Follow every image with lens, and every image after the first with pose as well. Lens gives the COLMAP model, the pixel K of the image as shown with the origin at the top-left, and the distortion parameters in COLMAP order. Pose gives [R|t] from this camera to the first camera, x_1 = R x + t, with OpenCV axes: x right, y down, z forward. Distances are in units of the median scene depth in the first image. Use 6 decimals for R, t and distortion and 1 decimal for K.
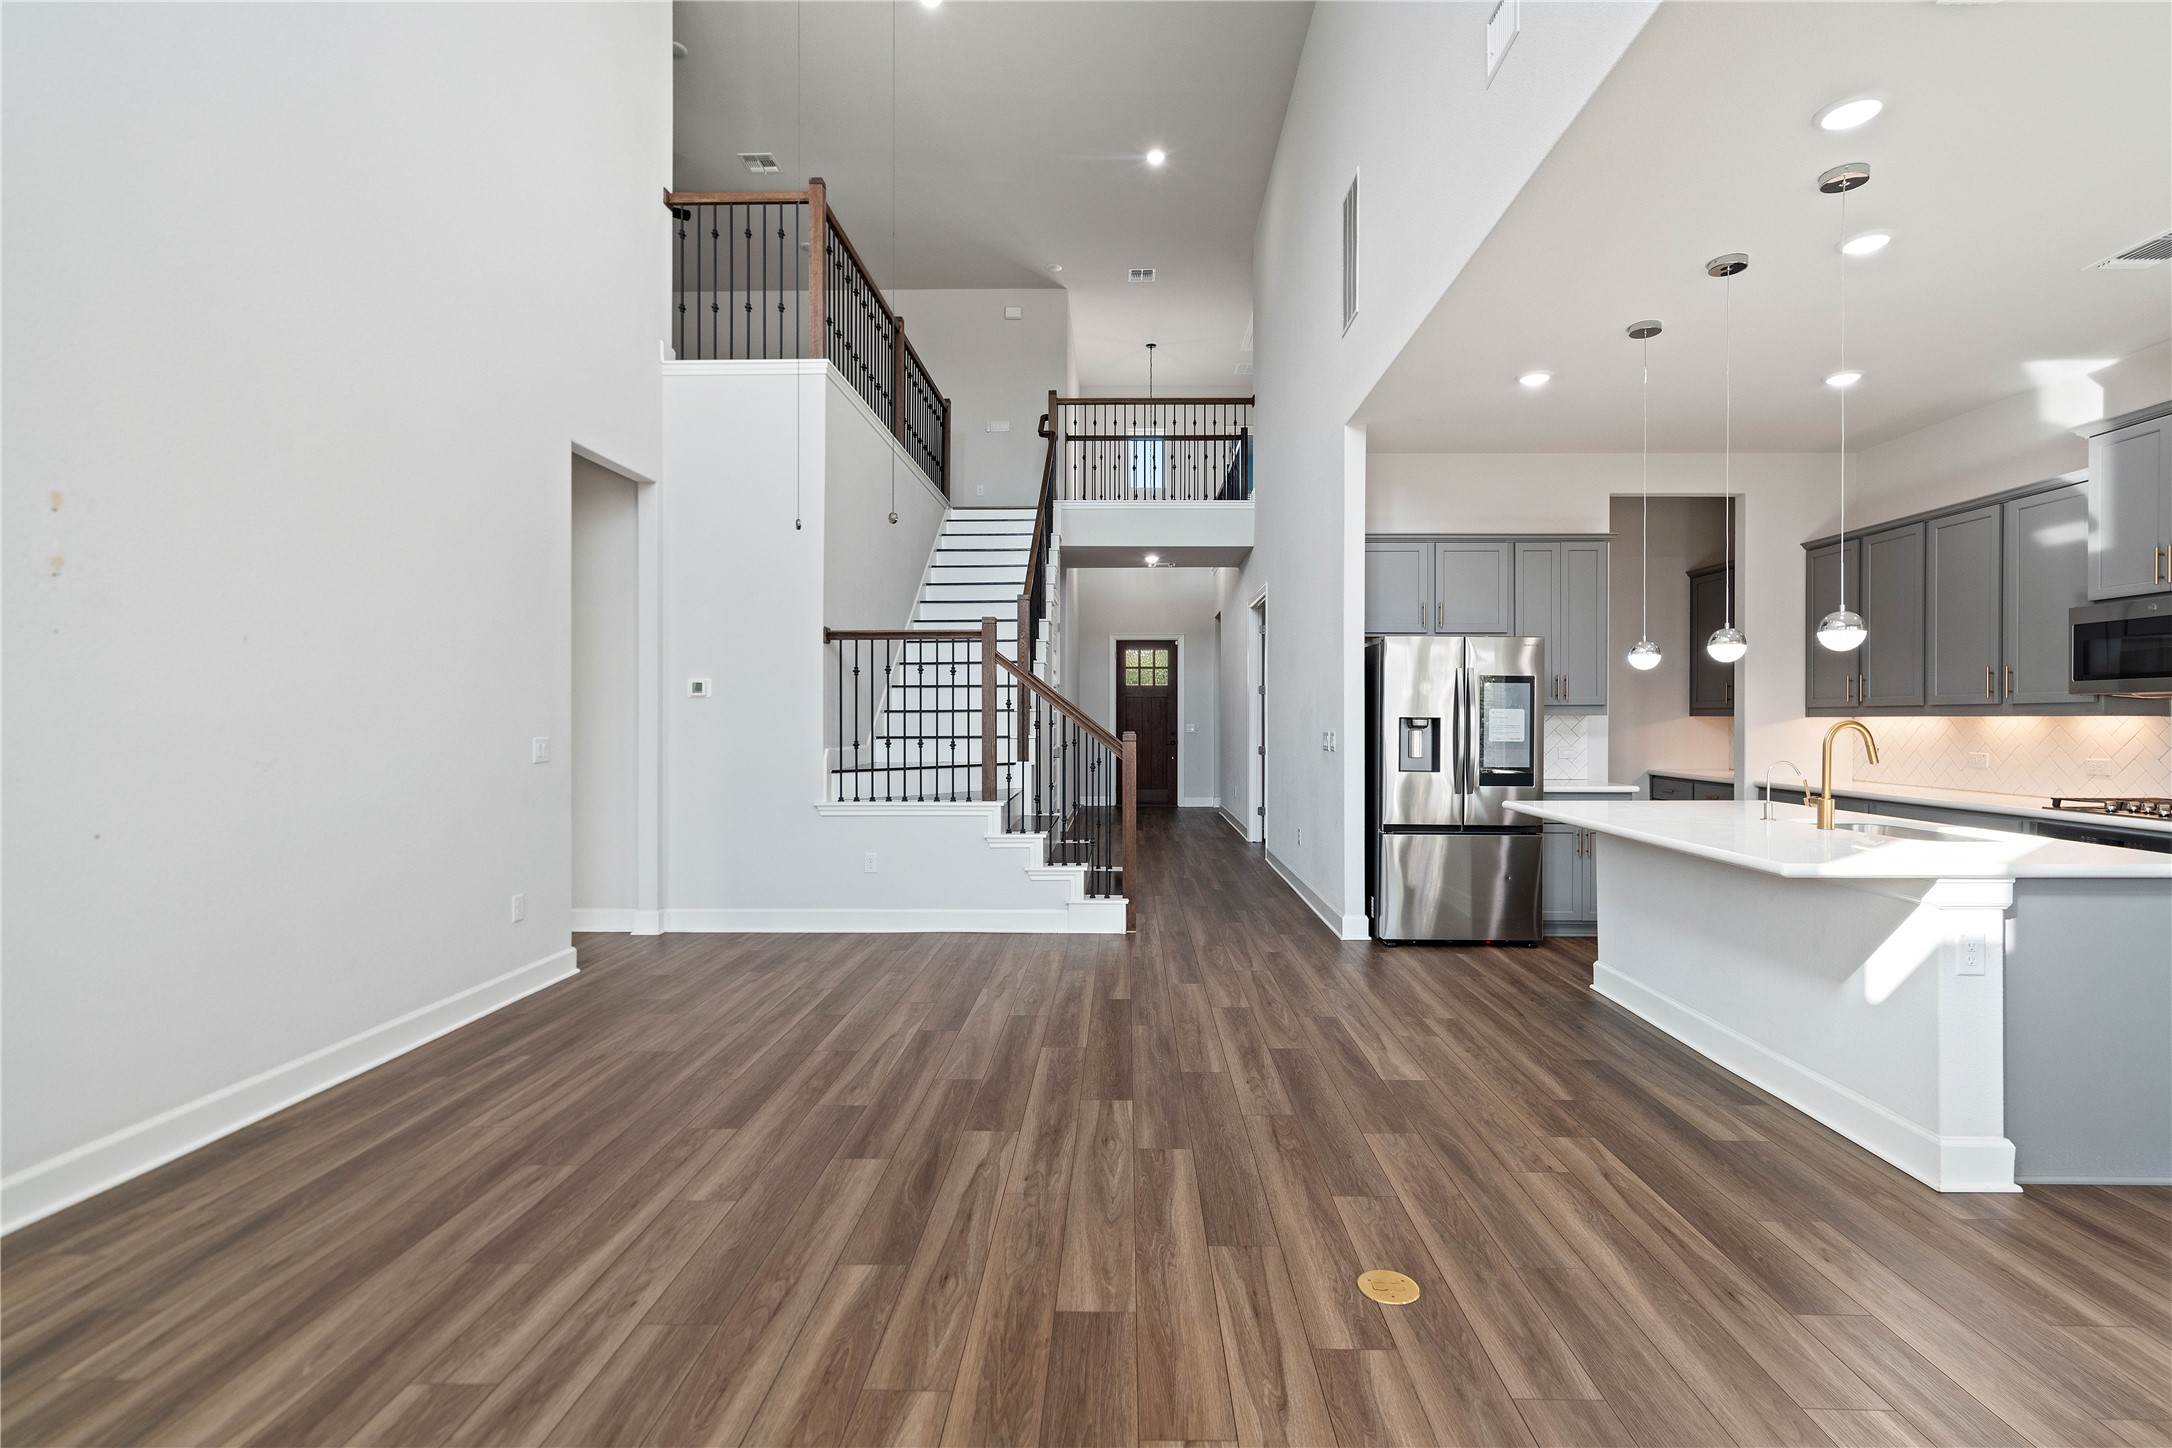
lens RADIAL K [[990.9, 0, 1107.4], [0, 990.9, 711.5], [0, 0, 1]] dist [0.001723, -0.000028]
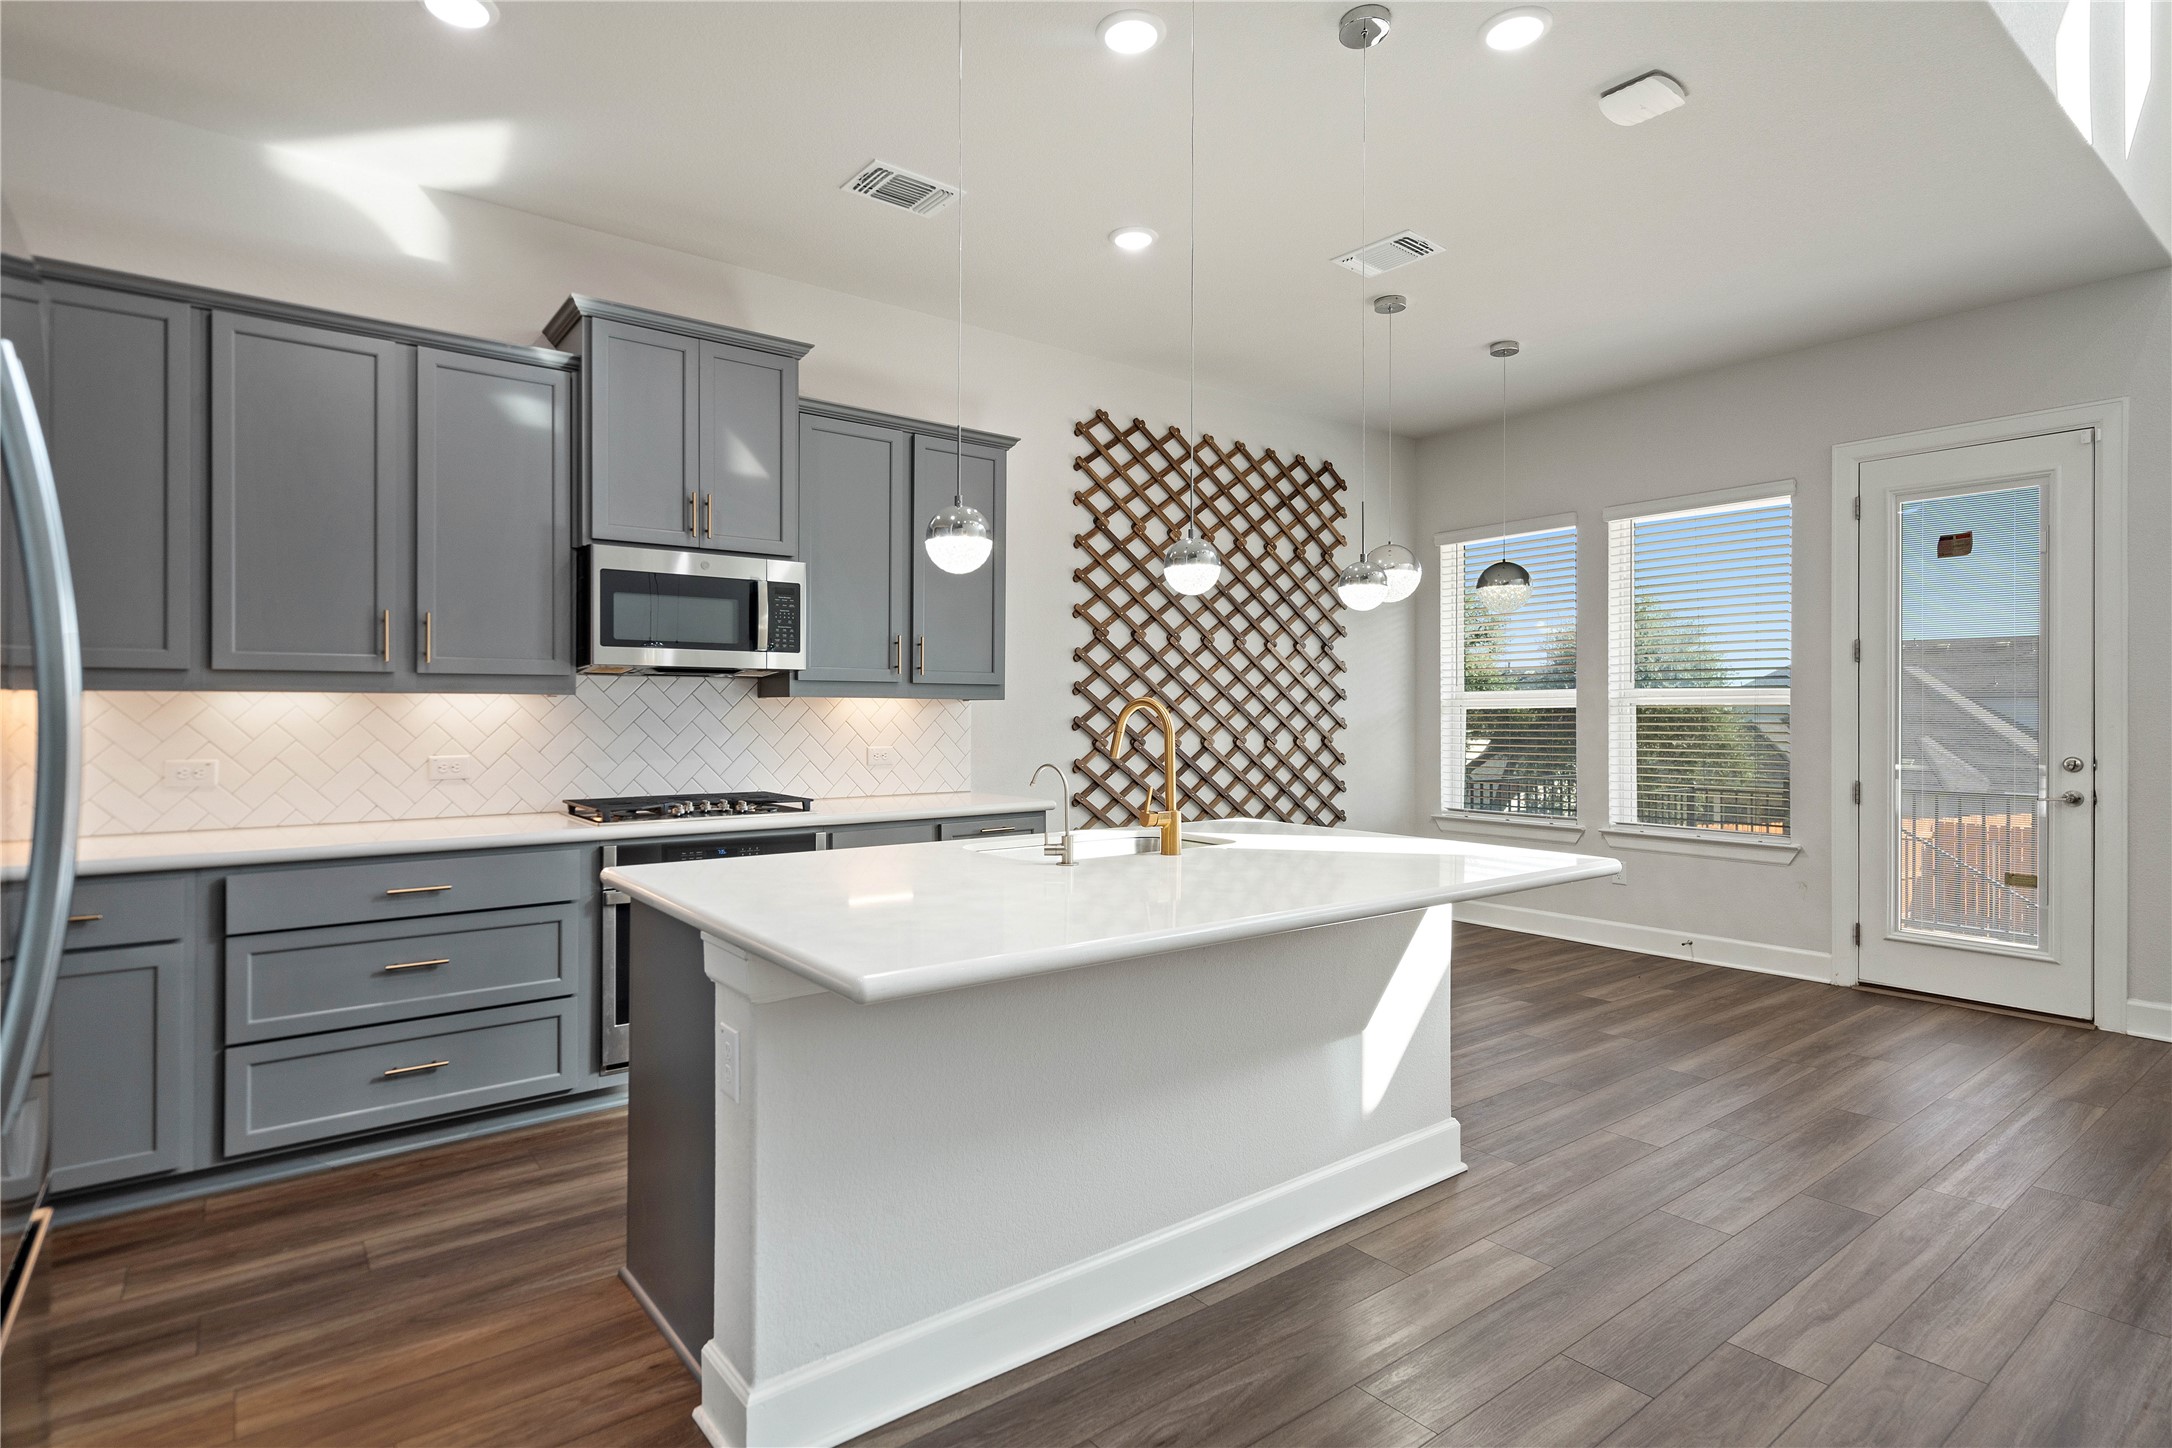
lens RADIAL K [[1093.4, 0, 1058.6], [0, 1093.4, 695.6], [0, 0, 1]] dist [-0.002281, 0.001031]
pose [[-0.617704, 0.010707, 0.786338, 0.146072], [-0.006625, 0.999801, -0.018817, 0.019217], [-0.786383, -0.016833, -0.617510, 1.329707]]
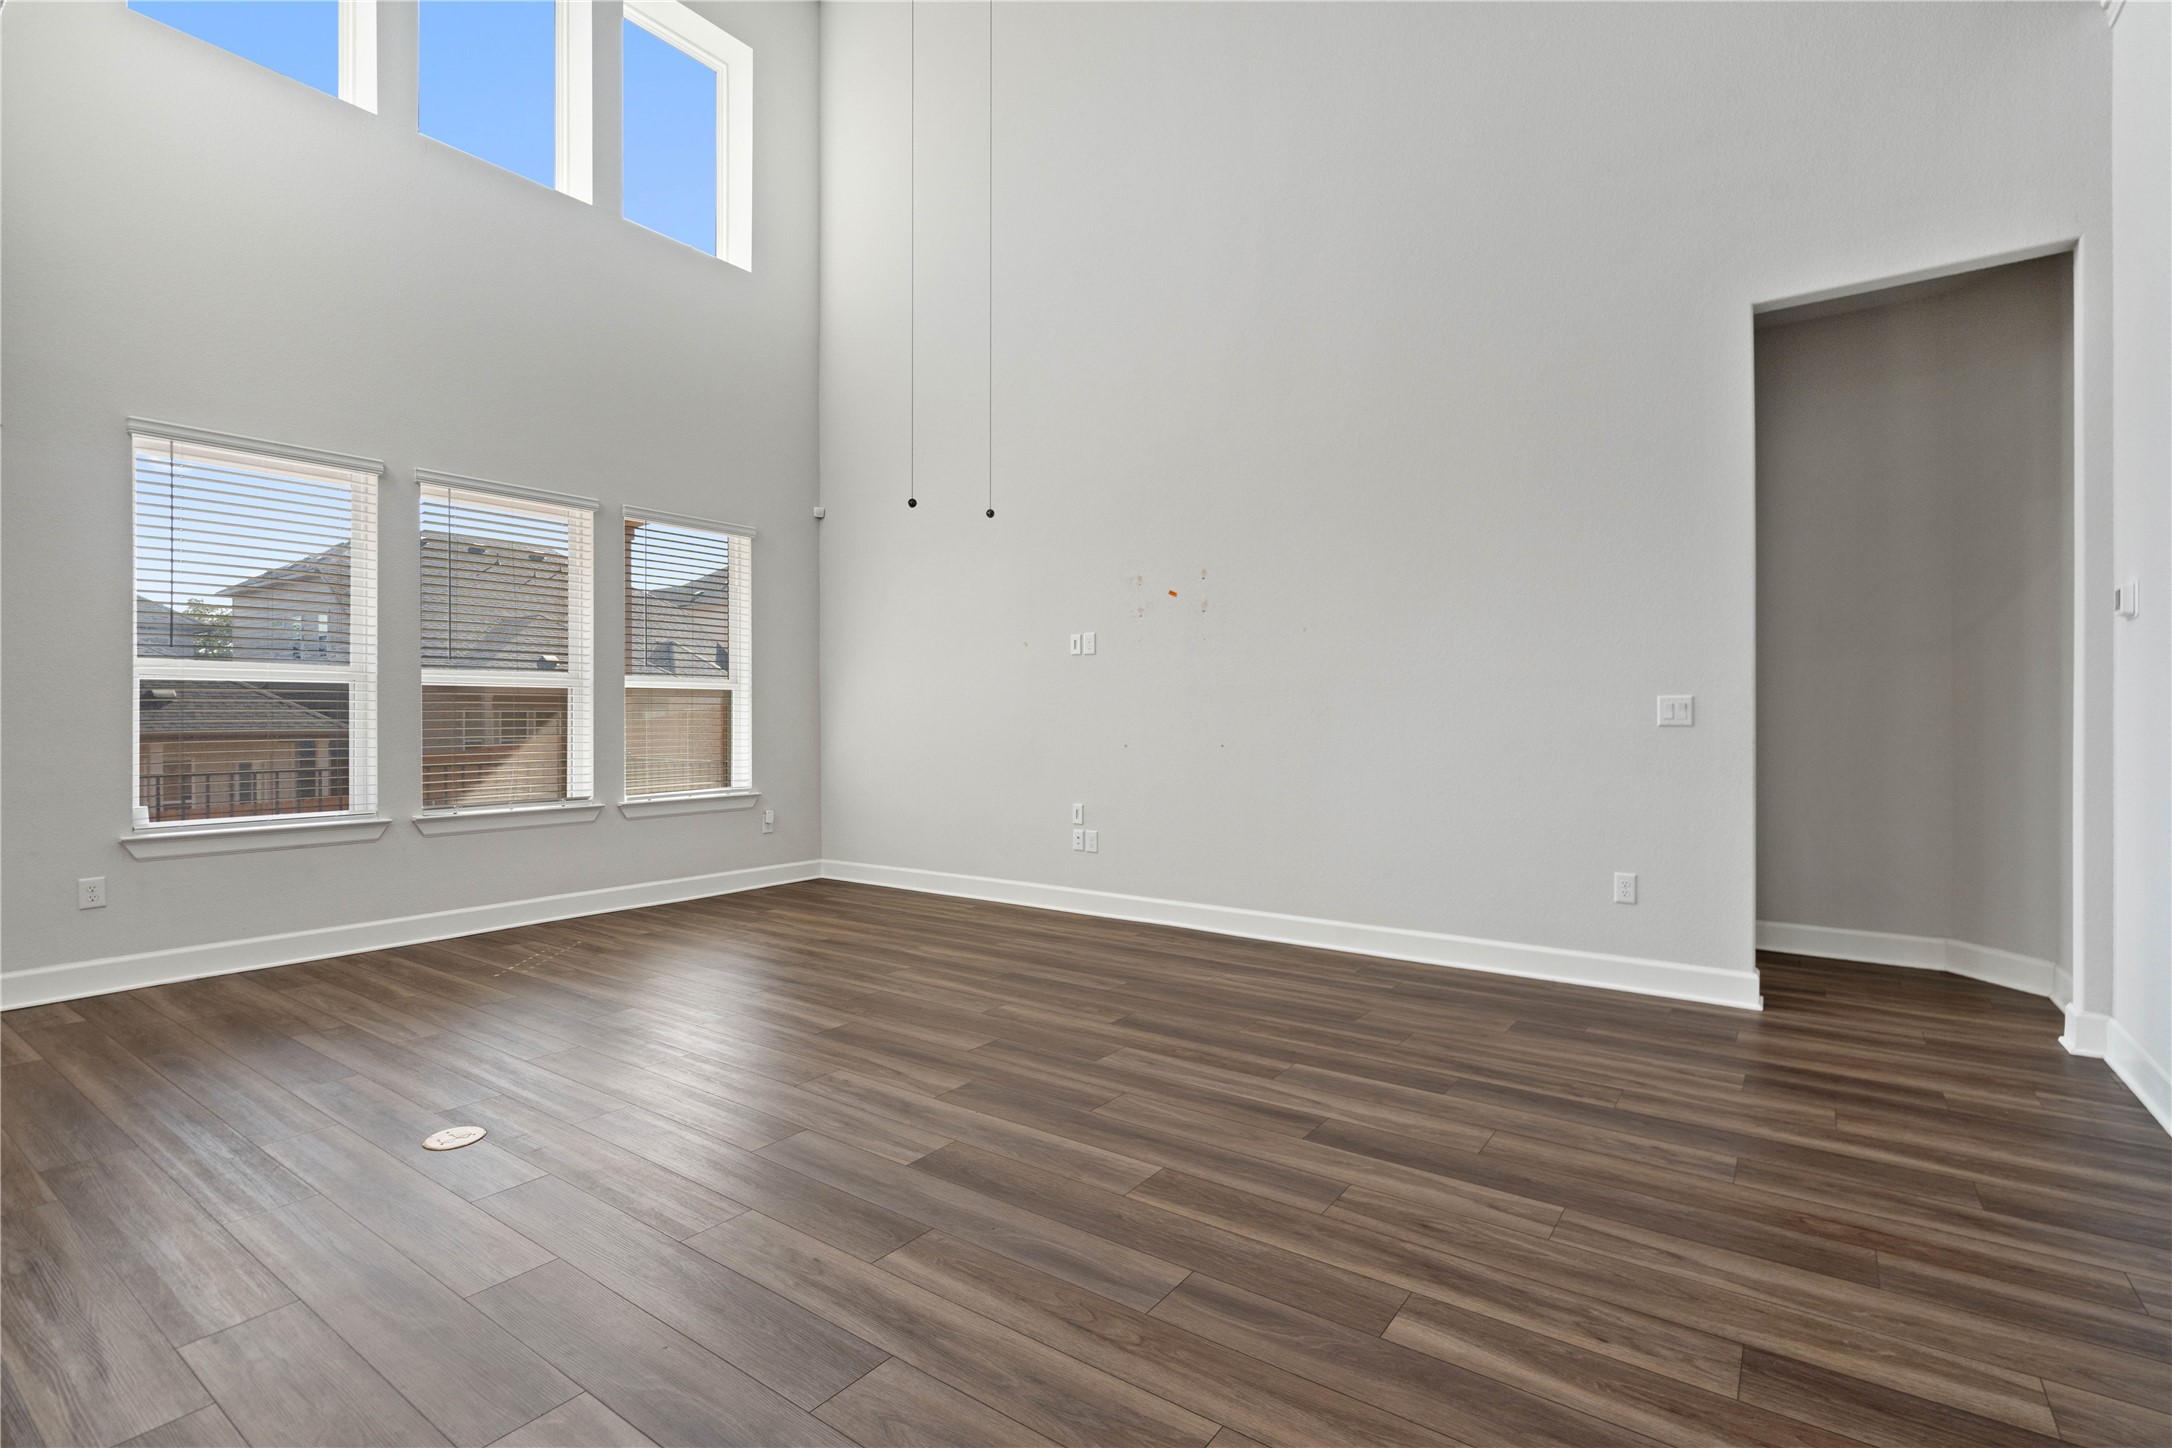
lens RADIAL K [[1000.2, 0, 1112.2], [0, 1000.2, 726.5], [0, 0, 1]] dist [-0.000321, 0.000356]
pose [[-0.556627, 0.006288, -0.830739, 0.451985], [0.005178, 0.999978, 0.004099, 0.053694], [0.830746, -0.002020, -0.556647, 1.259848]]
